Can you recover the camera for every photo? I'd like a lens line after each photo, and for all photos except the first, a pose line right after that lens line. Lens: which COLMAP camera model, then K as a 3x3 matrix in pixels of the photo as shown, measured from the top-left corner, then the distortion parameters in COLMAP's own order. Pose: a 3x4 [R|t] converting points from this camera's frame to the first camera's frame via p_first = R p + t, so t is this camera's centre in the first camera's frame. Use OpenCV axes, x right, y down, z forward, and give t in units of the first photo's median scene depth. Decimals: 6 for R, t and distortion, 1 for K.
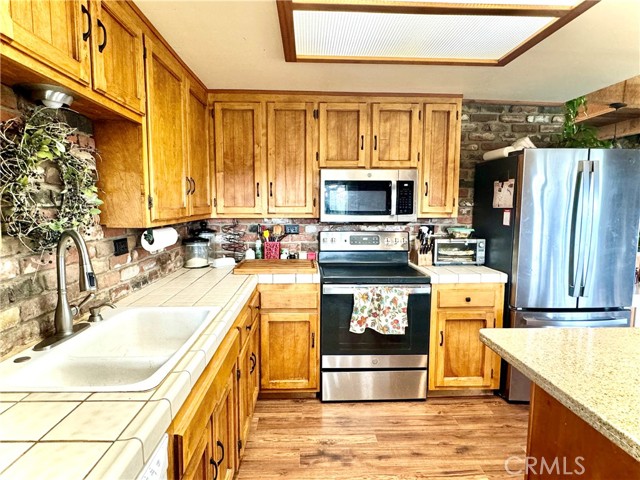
lens RADIAL K [[372.1, 0, 317.4], [0, 372.1, 241.3], [0, 0, 1]] dist [-0.008776, 0.003584]
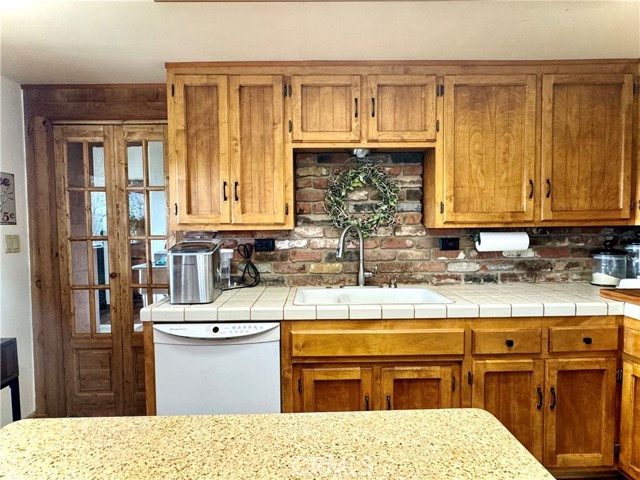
lens RADIAL K [[372.1, 0, 316.7], [0, 372.1, 241.1], [0, 0, 1]] dist [-0.008776, 0.003584]
pose [[-0.016427, 0.039302, -0.999092, 0.539019], [-0.086502, 0.995425, 0.040580, -0.005081], [0.996116, 0.087090, -0.012953, 0.408851]]
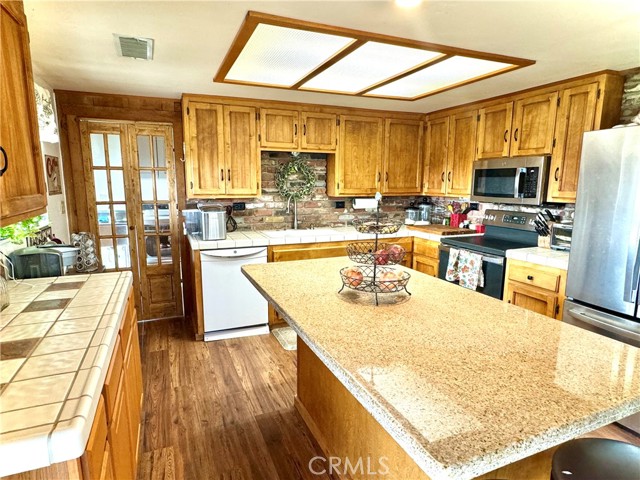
lens RADIAL K [[372.1, 0, 322.4], [0, 372.1, 241.8], [0, 0, 1]] dist [-0.008776, 0.003584]
pose [[0.365423, 0.148336, -0.918946, 1.166566], [-0.094695, 0.988023, 0.121830, -0.021634], [0.926012, 0.042500, 0.375093, 0.023125]]
